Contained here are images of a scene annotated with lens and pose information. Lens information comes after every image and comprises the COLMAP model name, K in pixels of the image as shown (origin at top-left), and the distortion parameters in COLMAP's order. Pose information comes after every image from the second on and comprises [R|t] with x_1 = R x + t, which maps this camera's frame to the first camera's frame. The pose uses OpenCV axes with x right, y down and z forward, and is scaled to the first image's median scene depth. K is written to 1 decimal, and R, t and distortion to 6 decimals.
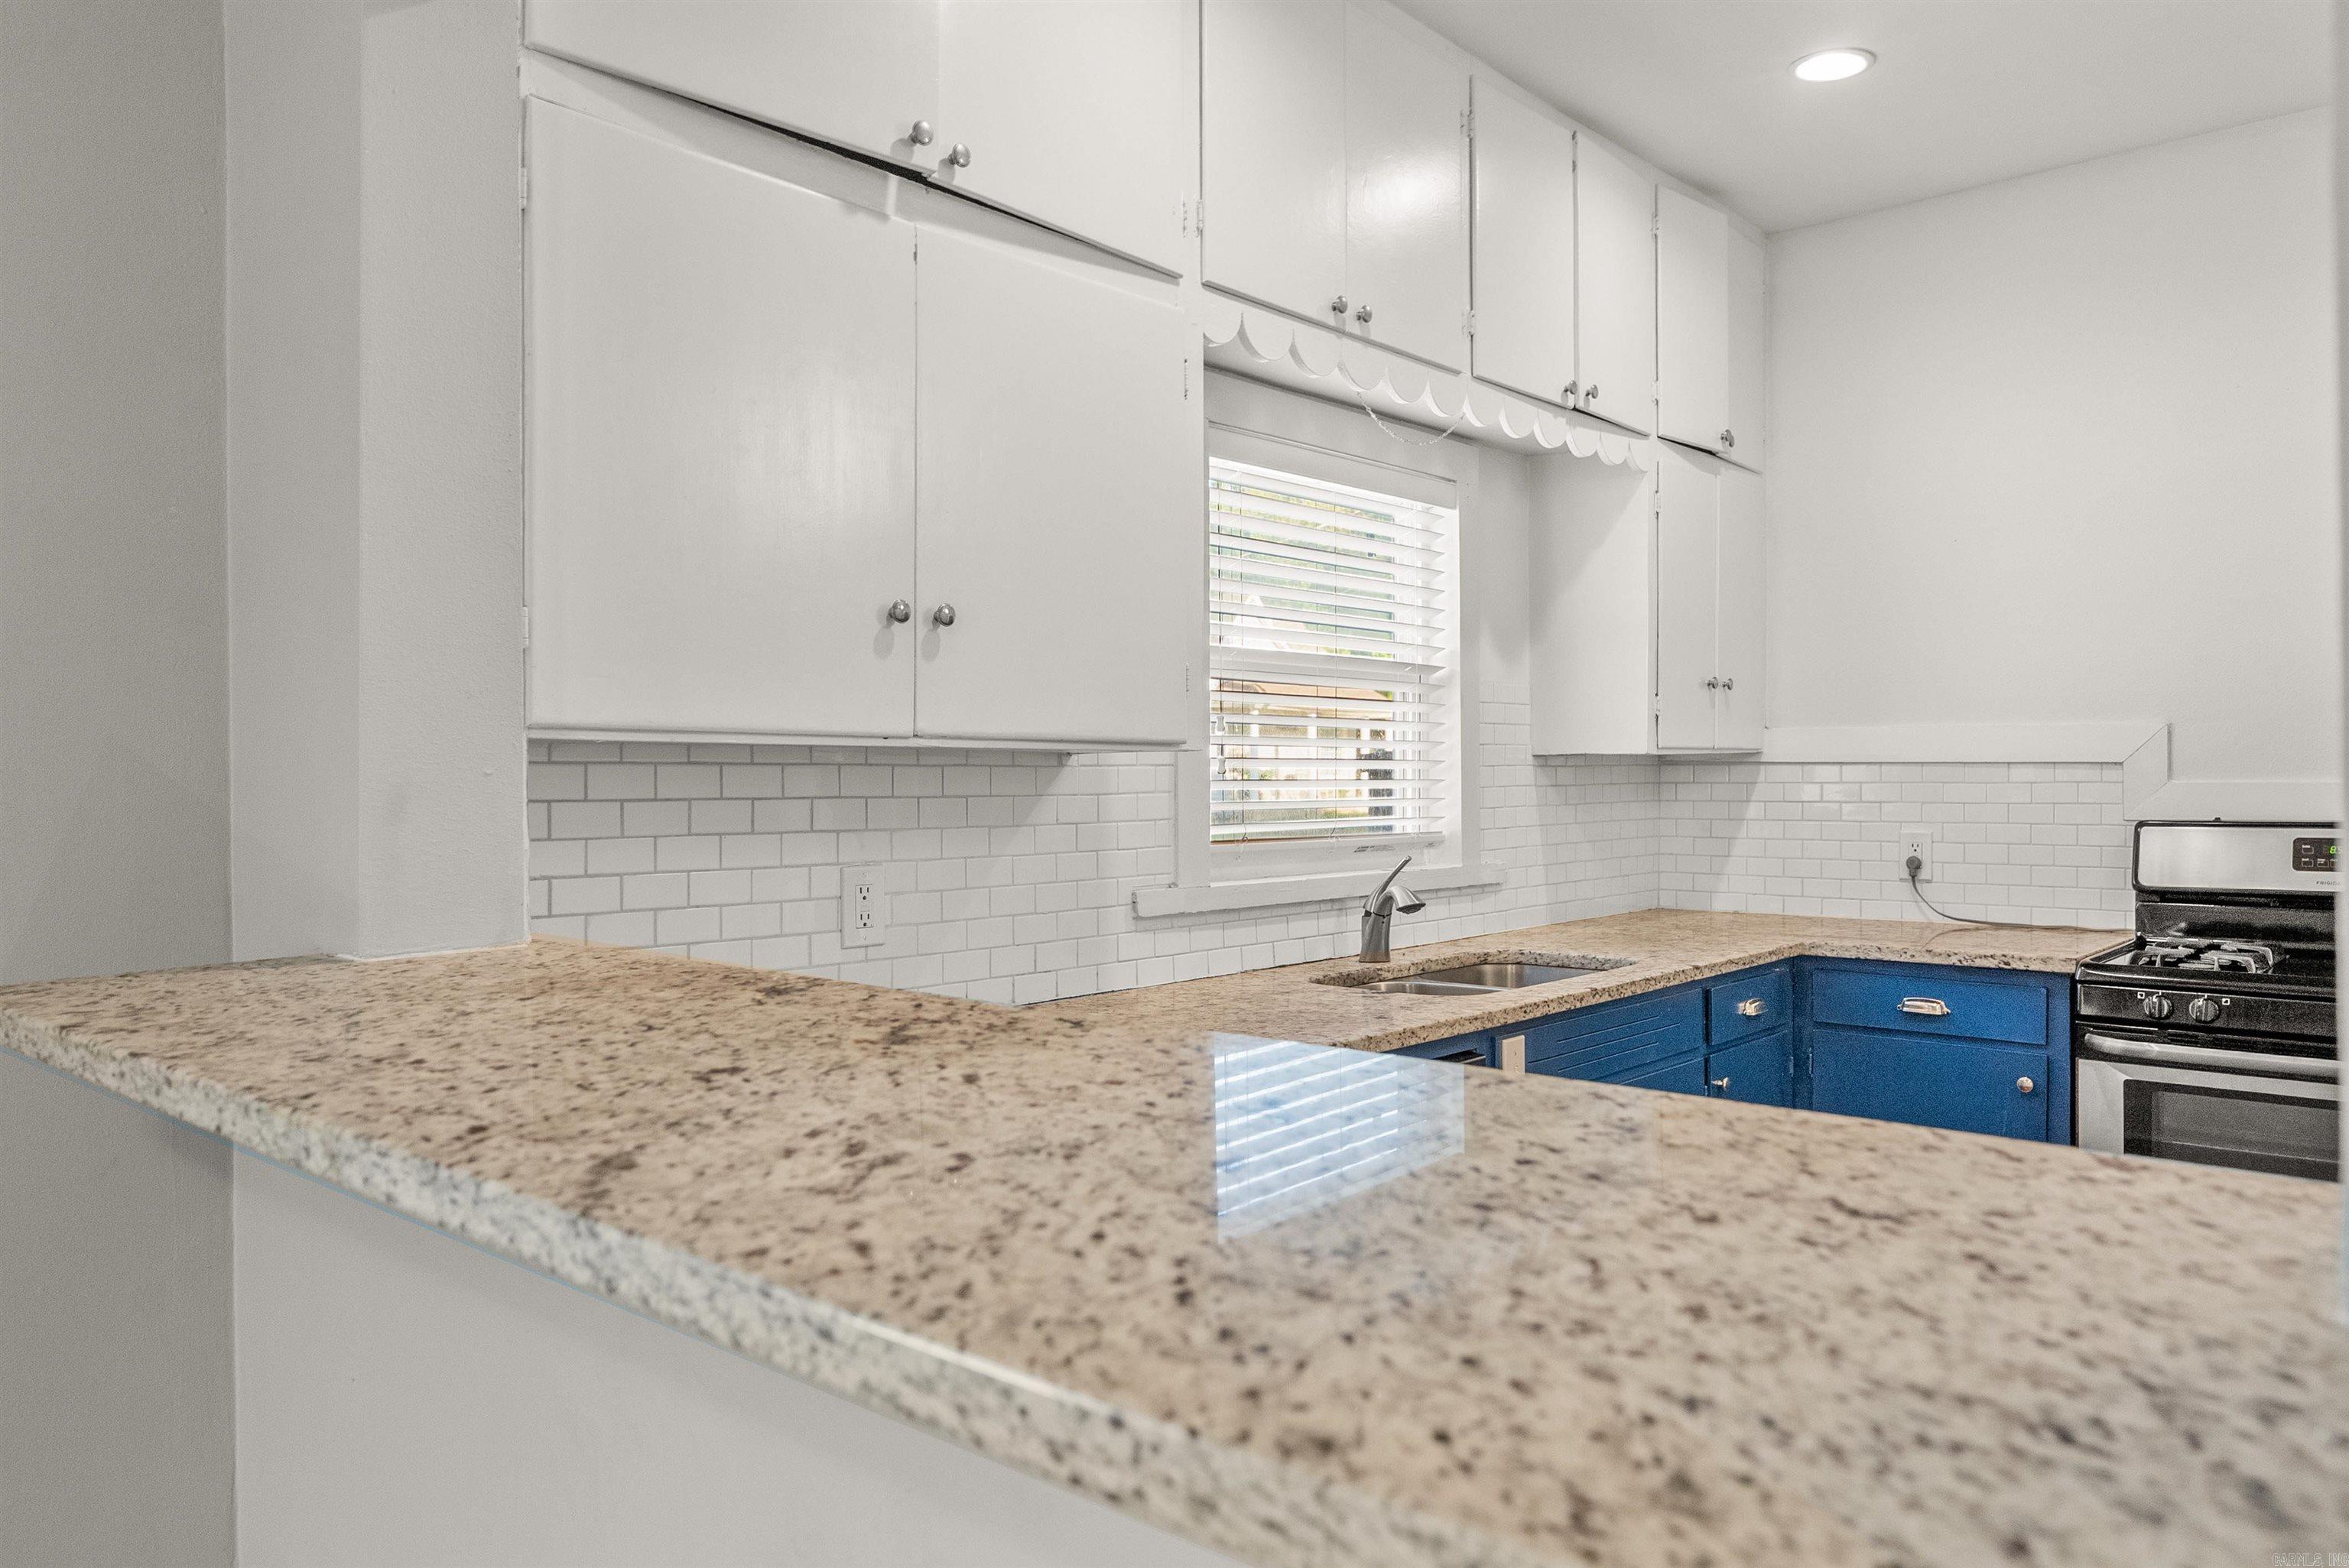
lens RADIAL K [[1641.6, 0, 1174.5], [0, 1641.6, 784.0], [0, 0, 1]] dist [-0.026985, -0.001025]
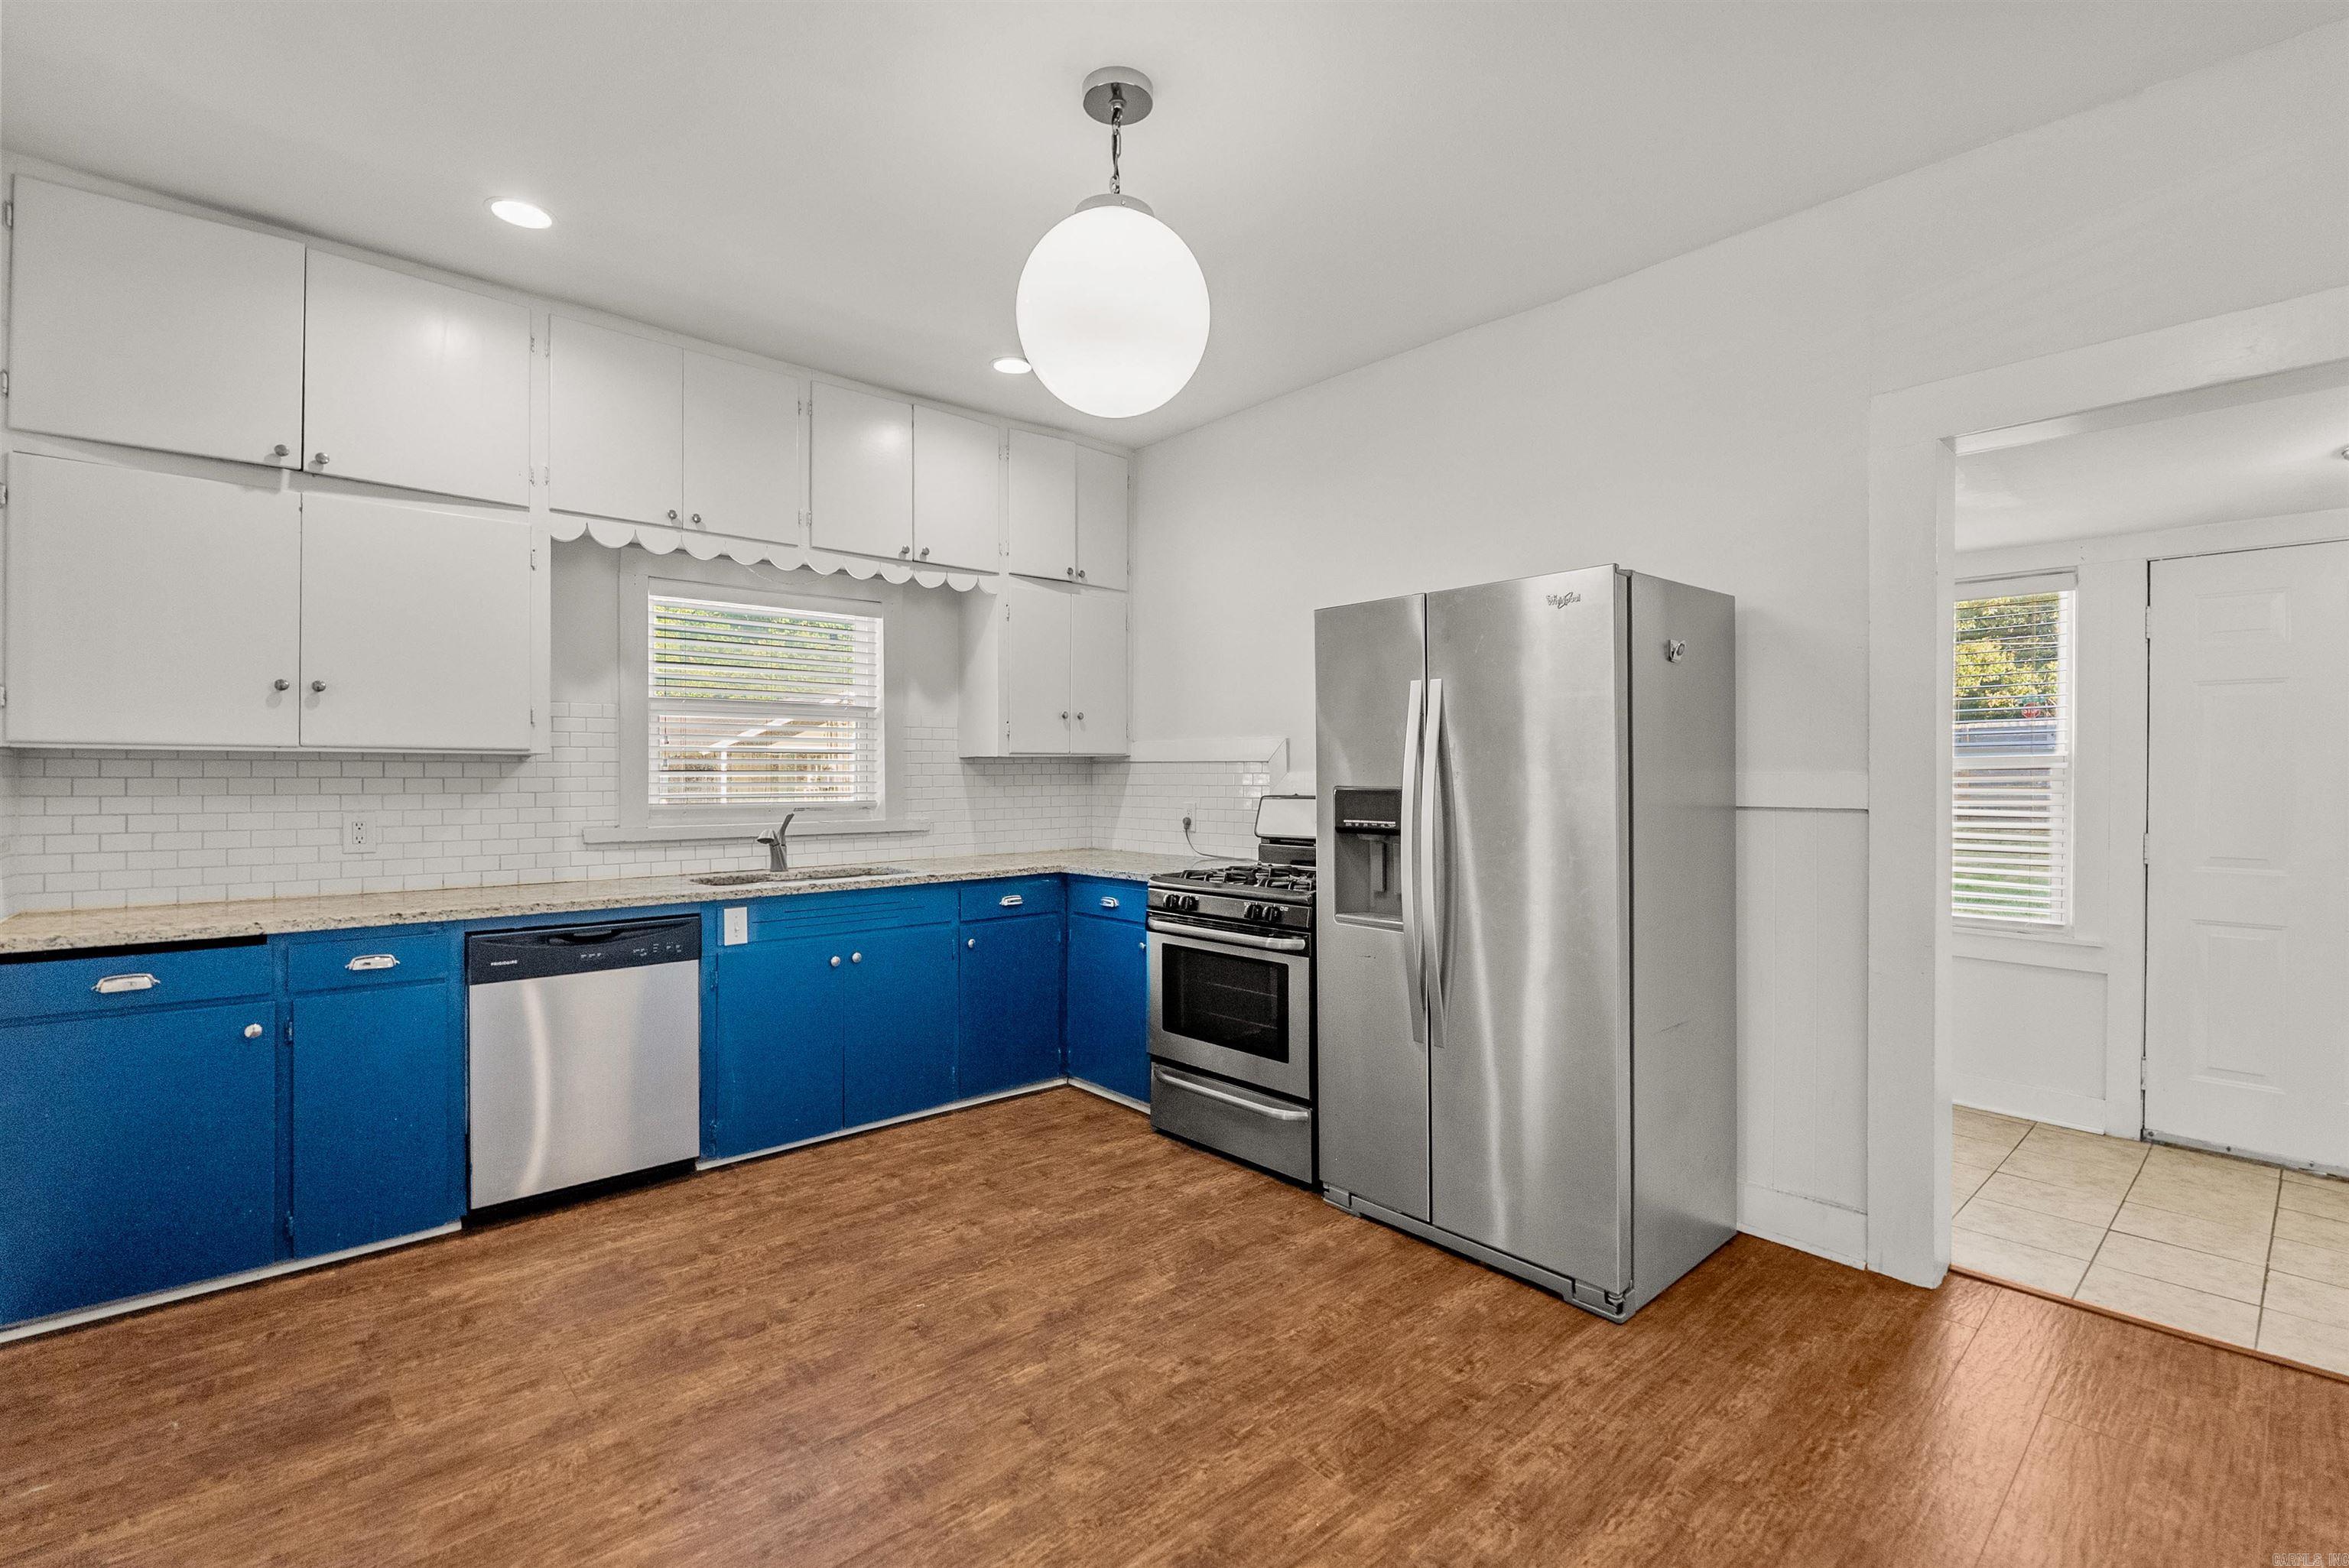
lens RADIAL K [[1066.1, 0, 1174.5], [0, 1066.1, 784.0], [0, 0, 1]] dist [-0.001830, -0.000255]
pose [[0.994135, 0.001144, -0.108138, 0.678663], [-0.000842, 0.999996, 0.002837, 0.008277], [0.108141, -0.002729, 0.994132, -0.121645]]
